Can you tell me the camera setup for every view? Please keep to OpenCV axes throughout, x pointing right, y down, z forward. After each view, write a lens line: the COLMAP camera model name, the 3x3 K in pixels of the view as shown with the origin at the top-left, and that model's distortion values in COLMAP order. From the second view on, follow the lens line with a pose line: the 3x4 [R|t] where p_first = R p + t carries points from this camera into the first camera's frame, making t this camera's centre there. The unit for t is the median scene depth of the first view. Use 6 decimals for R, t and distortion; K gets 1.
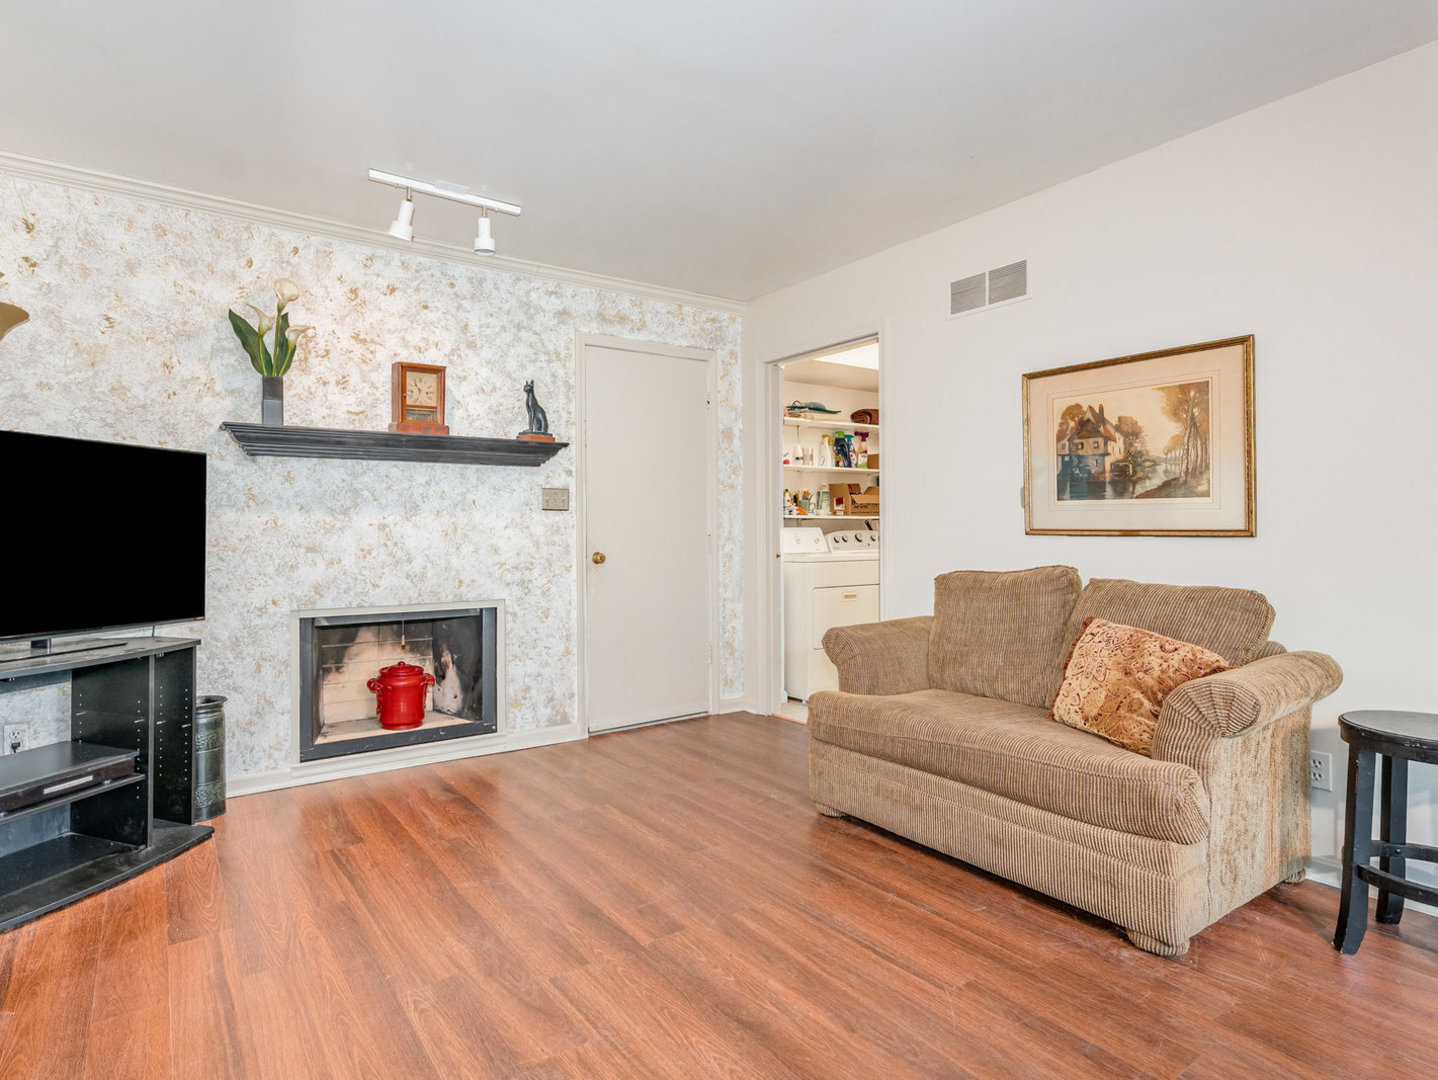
lens RADIAL K [[760.4, 0, 709.5], [0, 760.4, 528.4], [0, 0, 1]] dist [-0.001433, 0.001117]
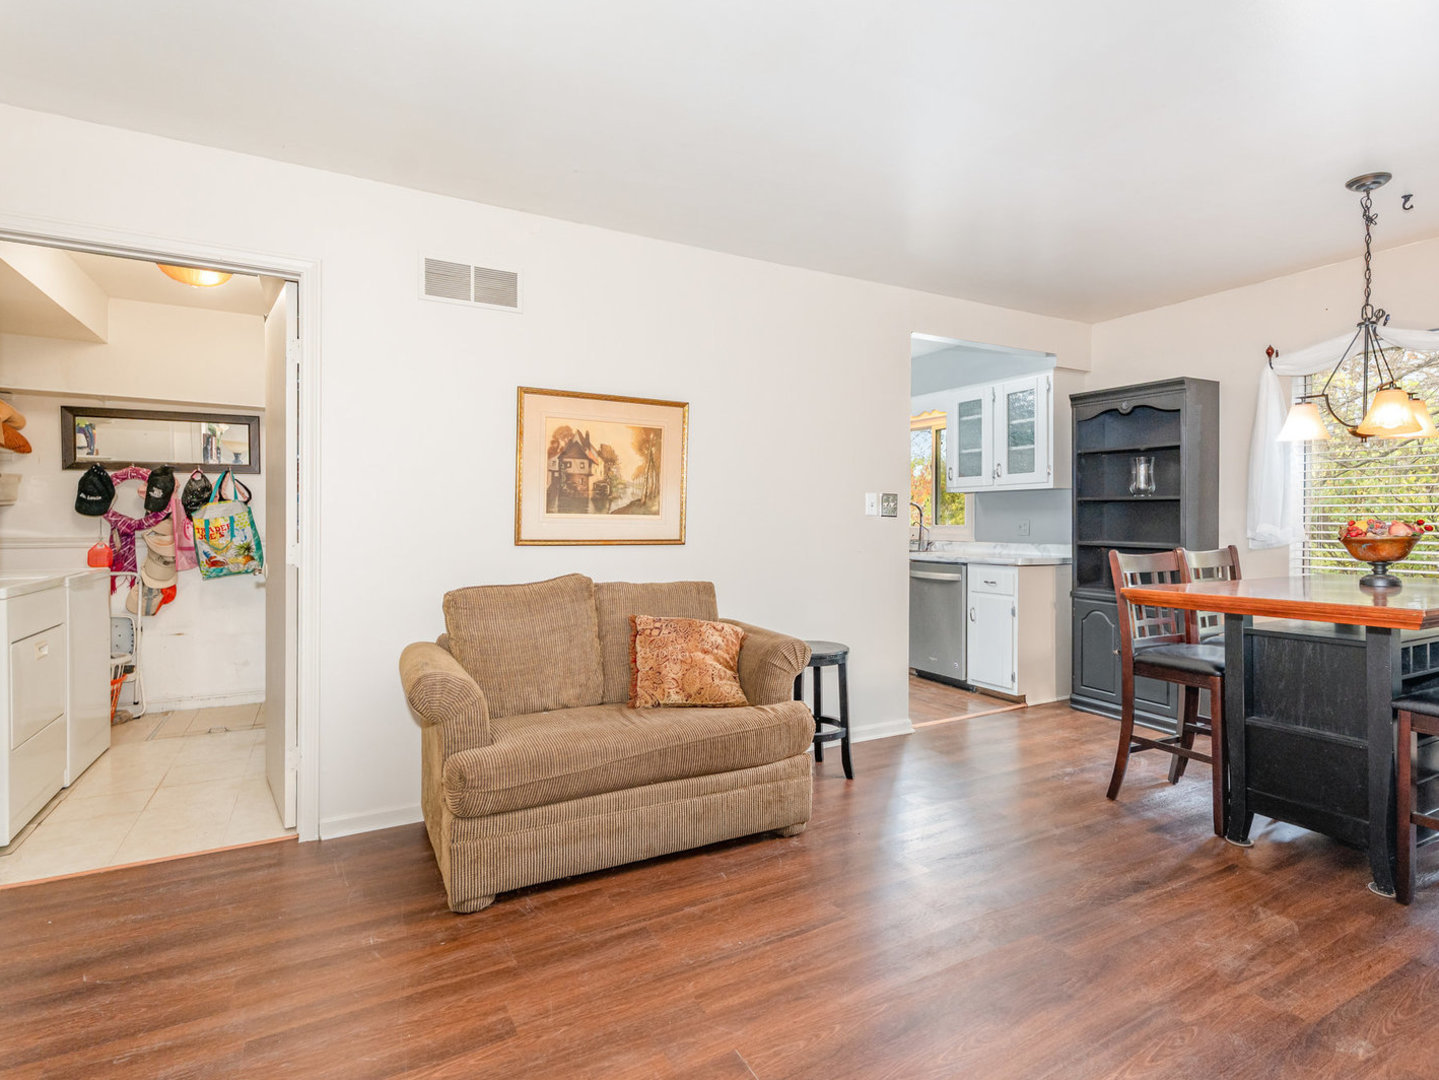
lens RADIAL K [[760.9, 0, 709.9], [0, 760.9, 528.3], [0, 0, 1]] dist [-0.001433, 0.001117]
pose [[0.127455, -0.003104, 0.991839, -0.623211], [-0.002793, 0.999990, 0.003489, -0.021498], [-0.991840, -0.003214, 0.127446, 0.696903]]
